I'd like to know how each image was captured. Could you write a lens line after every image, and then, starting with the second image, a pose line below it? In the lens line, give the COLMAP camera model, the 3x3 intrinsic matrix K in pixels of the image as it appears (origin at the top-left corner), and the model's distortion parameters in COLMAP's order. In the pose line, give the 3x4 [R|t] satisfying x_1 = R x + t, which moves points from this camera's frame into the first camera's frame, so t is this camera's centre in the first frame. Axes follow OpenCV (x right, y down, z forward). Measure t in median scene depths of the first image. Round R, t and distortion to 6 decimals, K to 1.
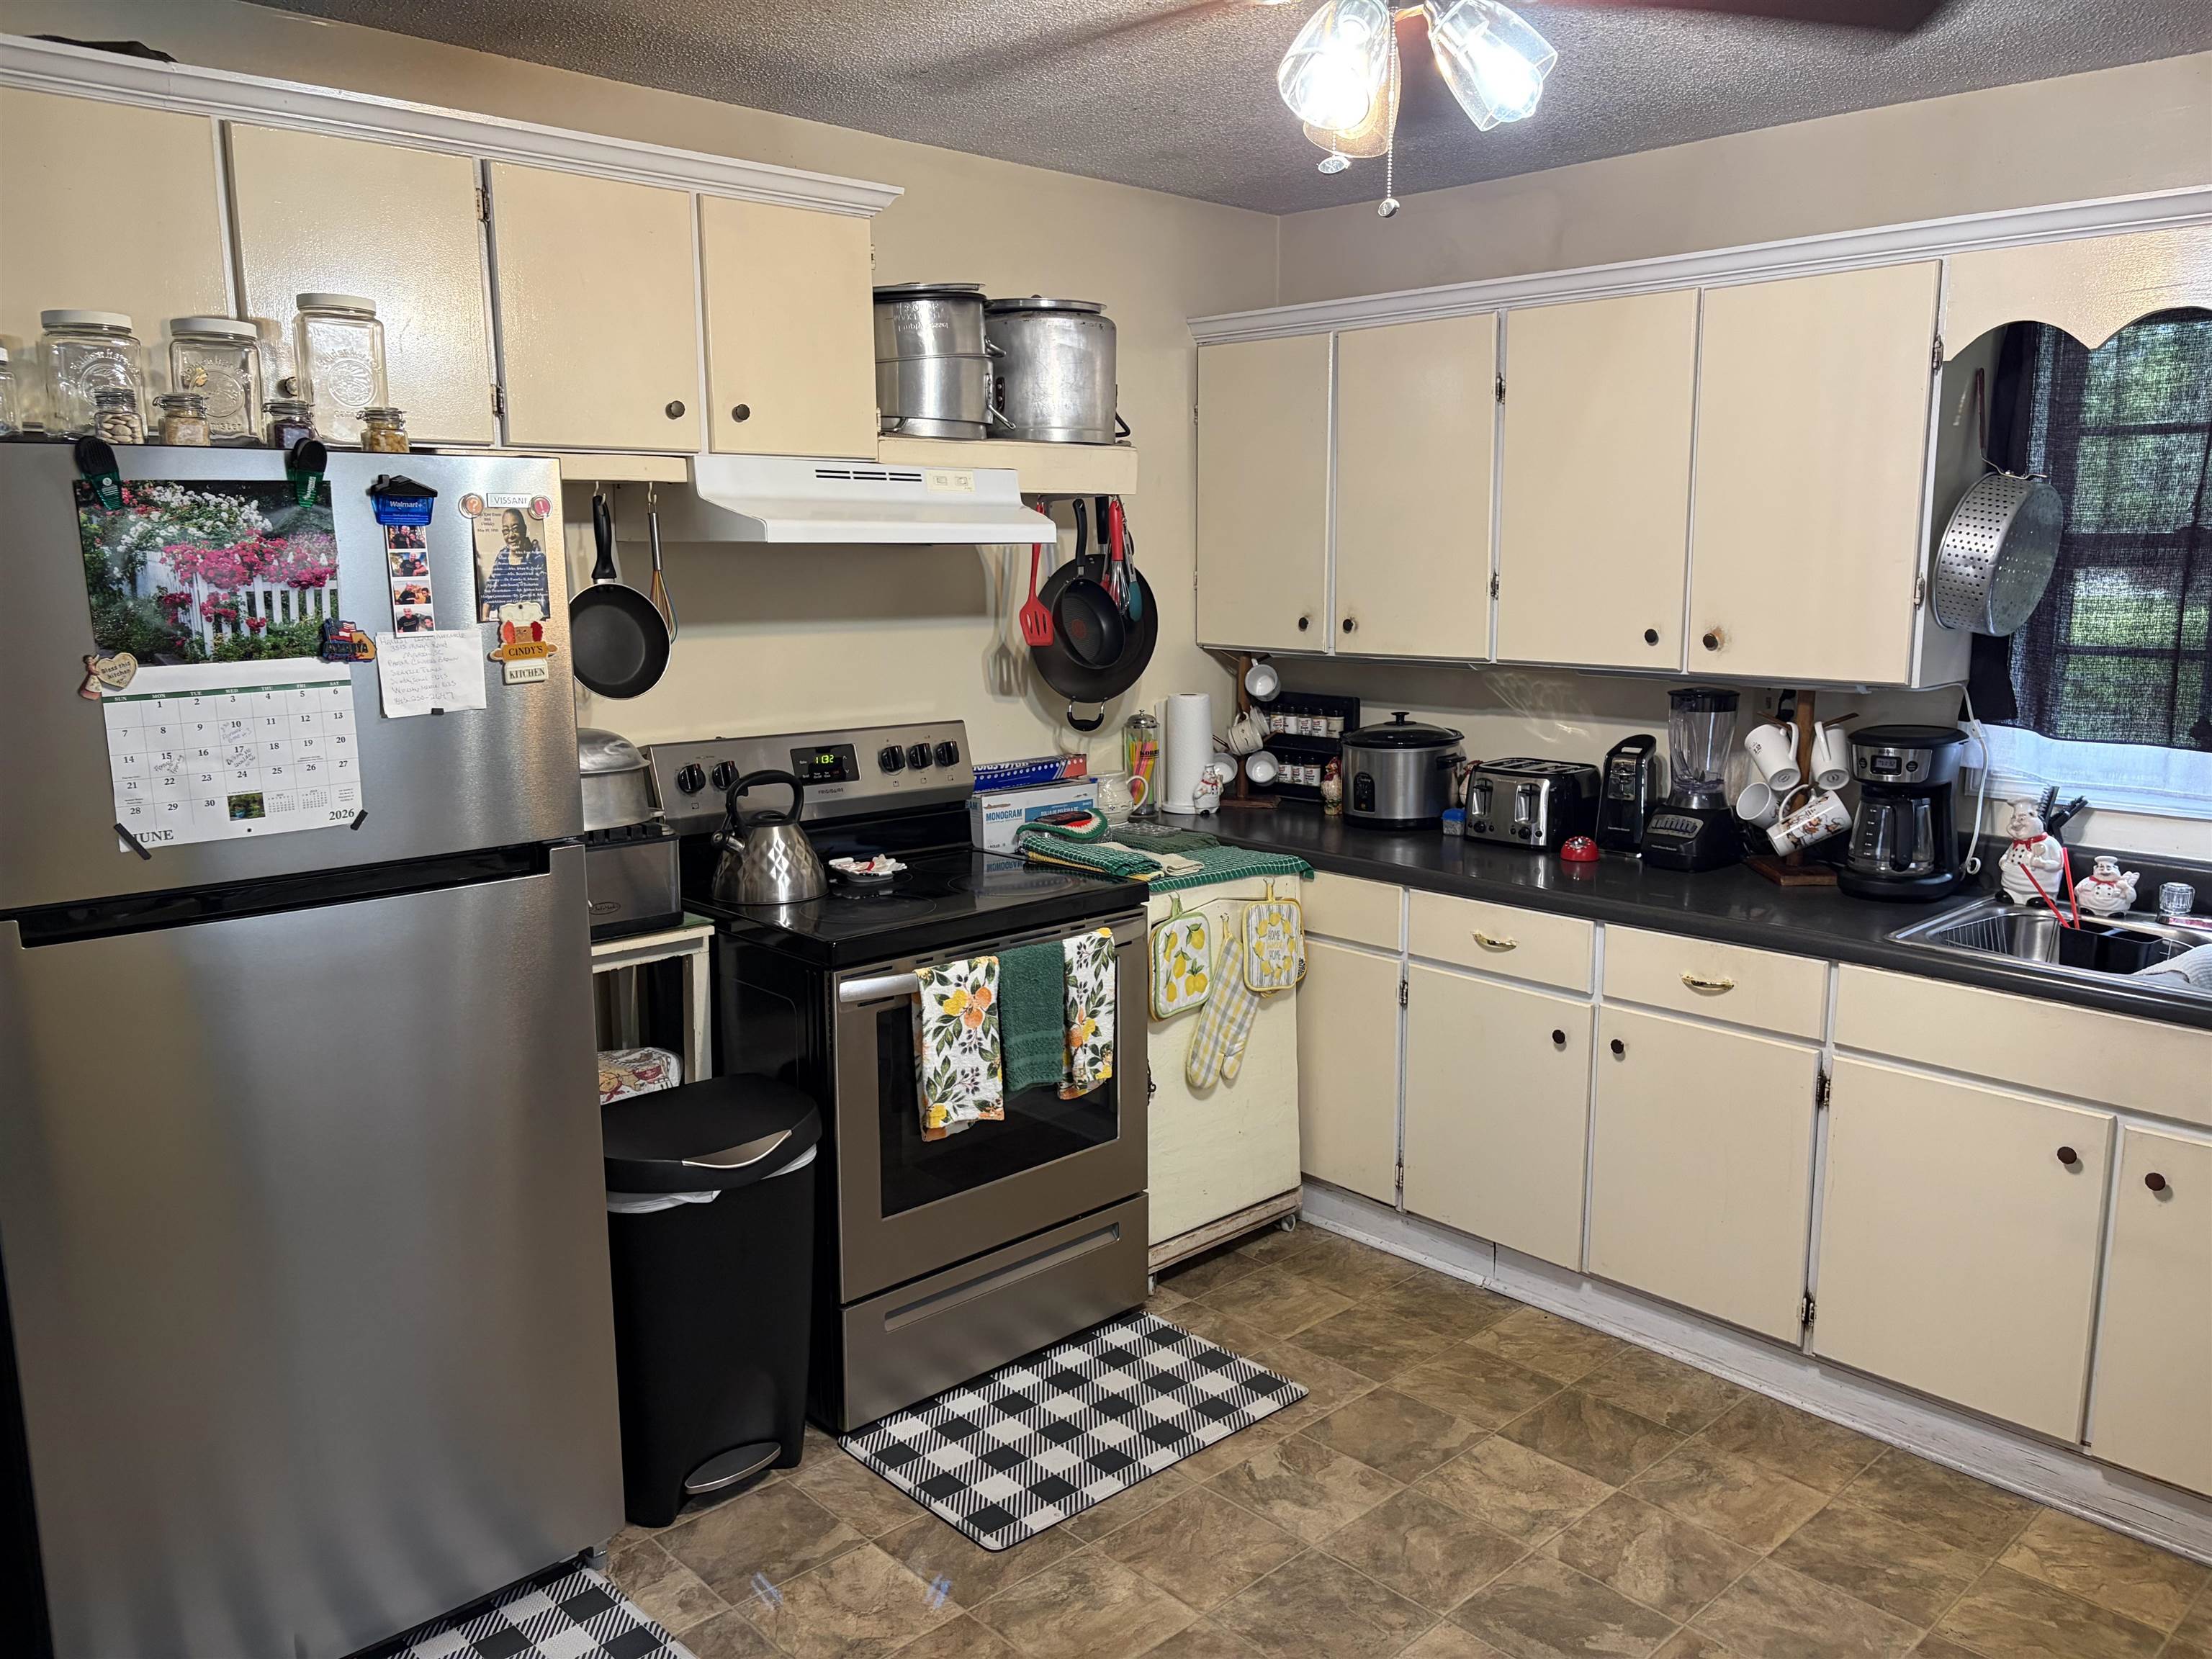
lens RADIAL K [[1632.4, 0, 1109.4], [0, 1632.4, 837.2], [0, 0, 1]] dist [0.004119, -0.007648]
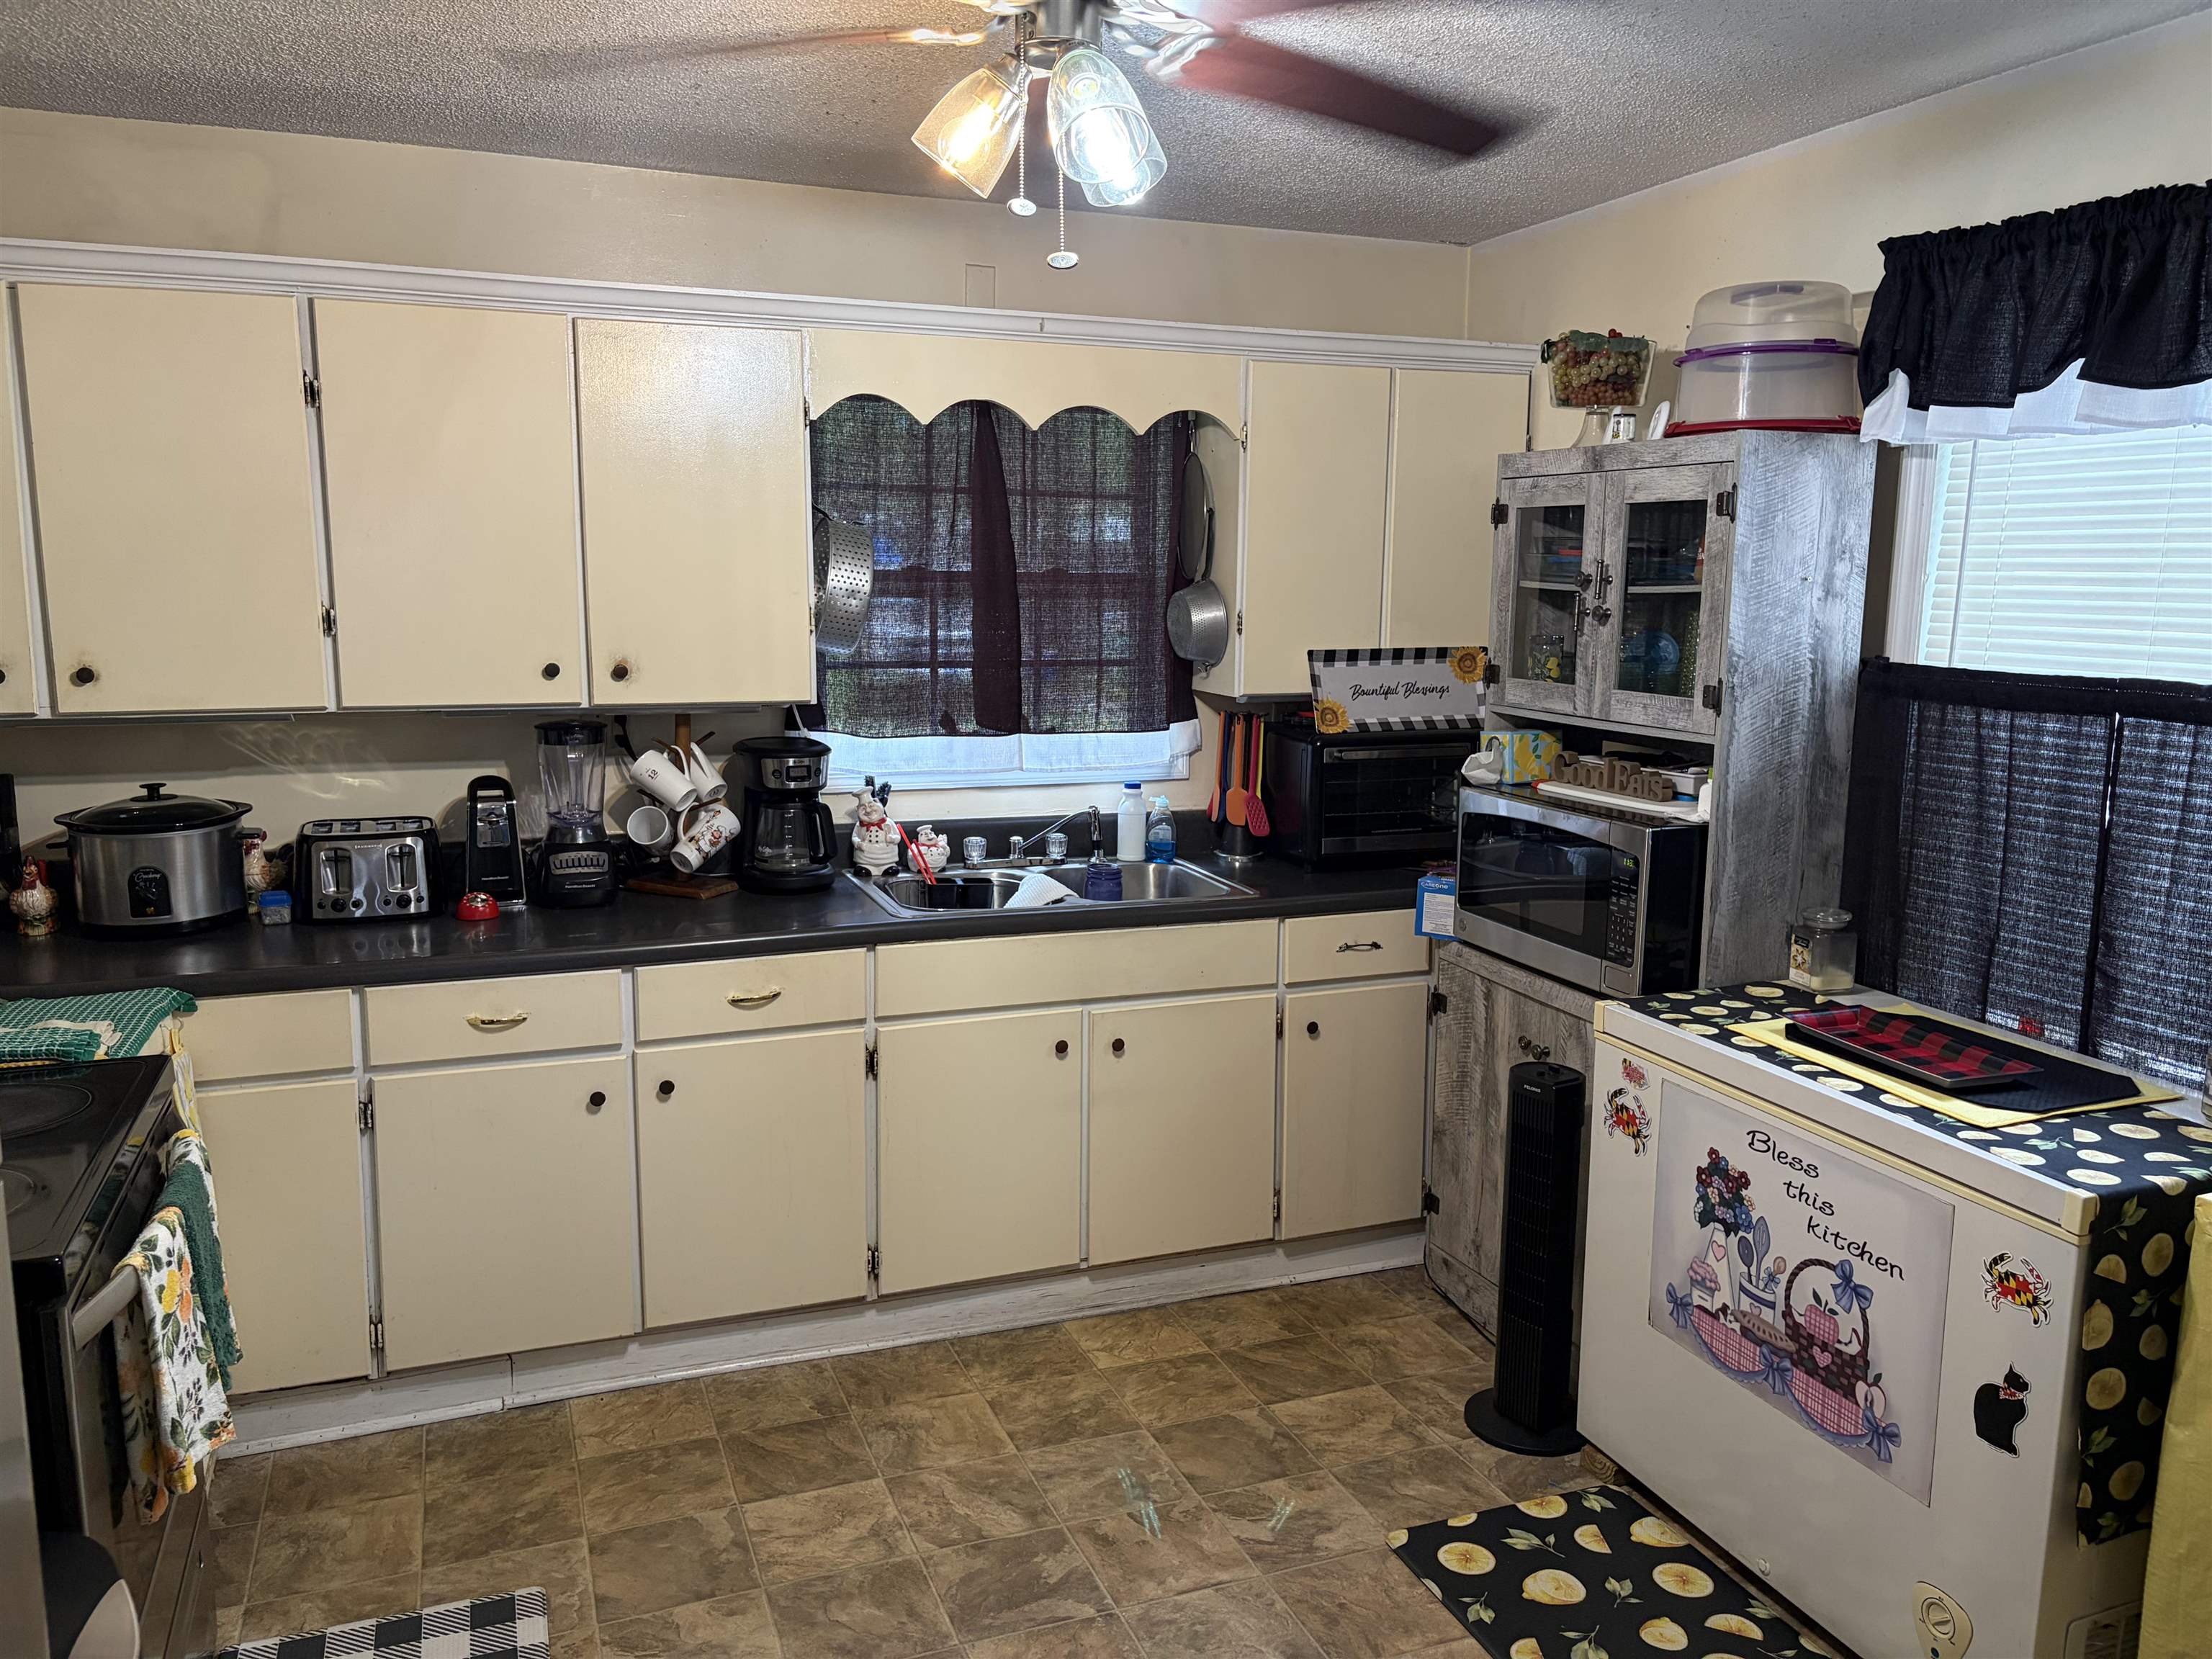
lens RADIAL K [[1666.2, 0, 1098.7], [0, 1666.2, 827.2], [0, 0, 1]] dist [0.063641, -0.058651]
pose [[0.388656, -0.138430, 0.910924, -0.488406], [0.151728, 0.984768, 0.084915, -0.072383], [-0.908804, 0.105210, 0.403740, 0.342108]]
